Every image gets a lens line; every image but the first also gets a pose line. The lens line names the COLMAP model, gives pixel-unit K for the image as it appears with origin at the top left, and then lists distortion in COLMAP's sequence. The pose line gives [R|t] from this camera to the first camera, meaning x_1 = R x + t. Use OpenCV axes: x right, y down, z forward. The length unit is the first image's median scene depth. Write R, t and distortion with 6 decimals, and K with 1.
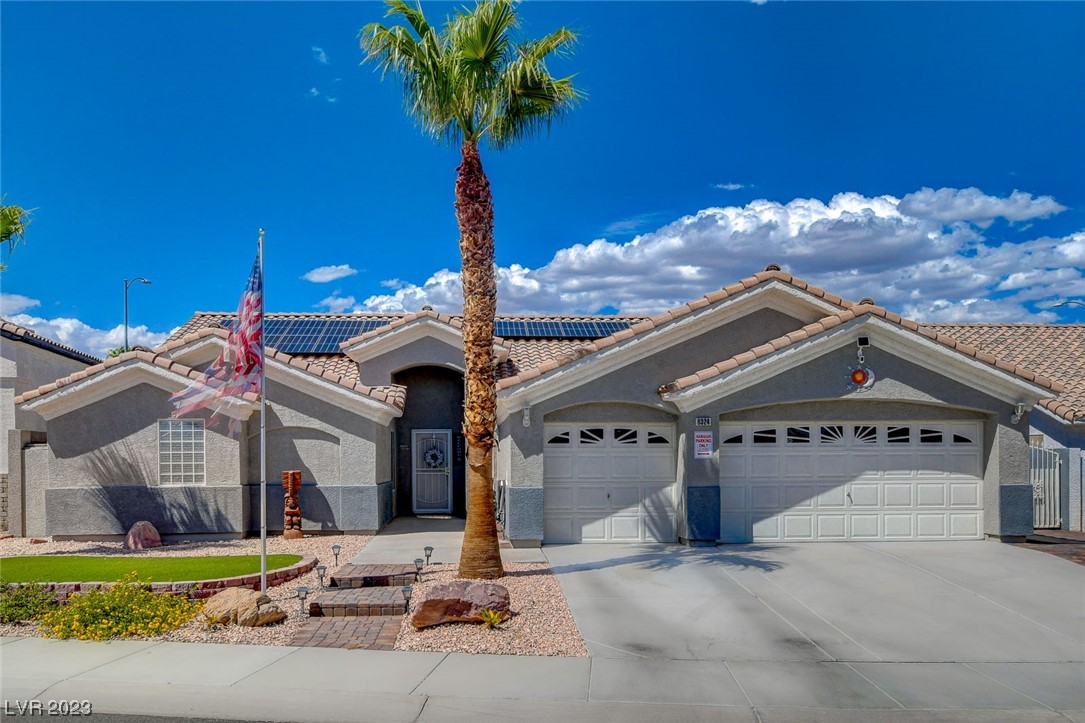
lens RADIAL K [[933.4, 0, 539.8], [0, 933.4, 406.9], [0, 0, 1]] dist [-0.003184, 0.000718]
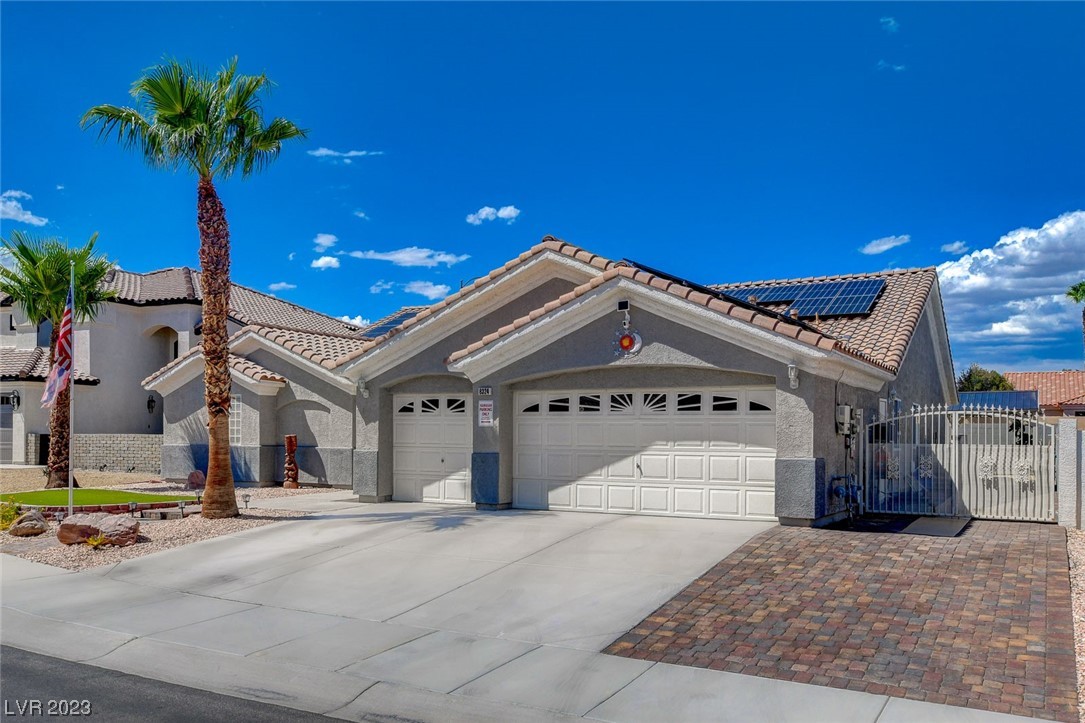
lens RADIAL K [[915.9, 0, 542.5], [0, 915.9, 361.5], [0, 0, 1]] dist [-0.007419, -0.002812]
pose [[0.837039, -0.032128, -0.546199, 0.761260], [0.019714, 0.999397, -0.028575, 0.012433], [0.546788, 0.013151, 0.837168, 0.161335]]
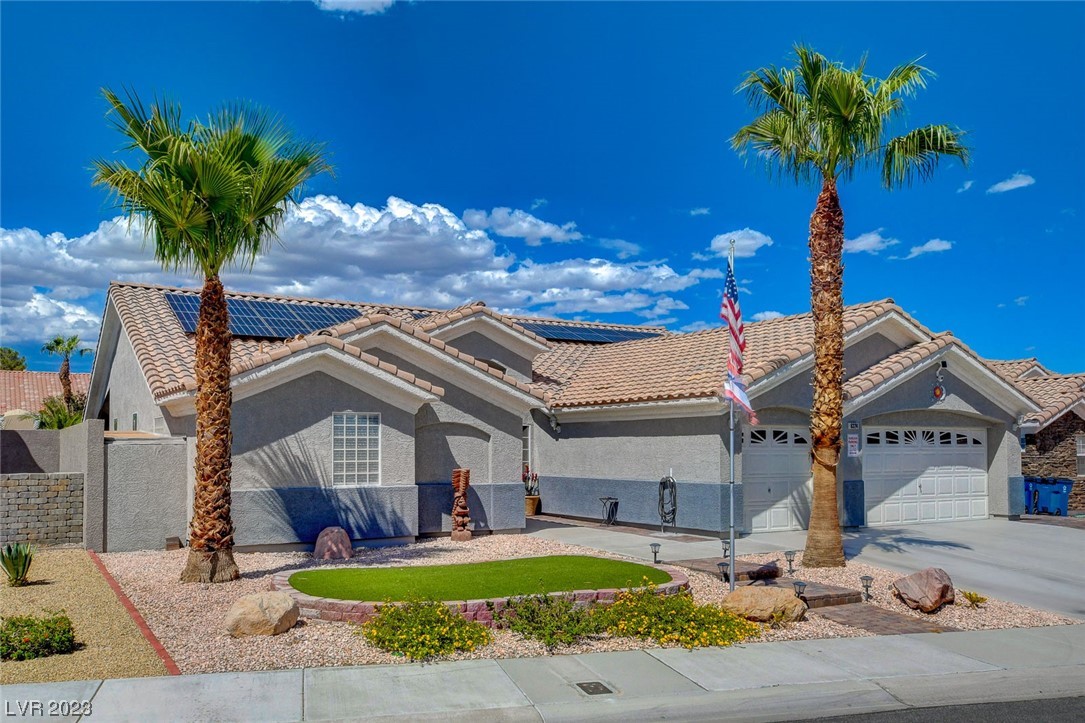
lens RADIAL K [[915.9, 0, 542.5], [0, 915.9, 361.5], [0, 0, 1]] dist [-0.007419, -0.002812]
pose [[0.891924, 0.046955, 0.449740, -0.674771], [-0.028848, 0.998477, -0.047034, 0.000204], [-0.451264, 0.028977, 0.891920, 0.131224]]
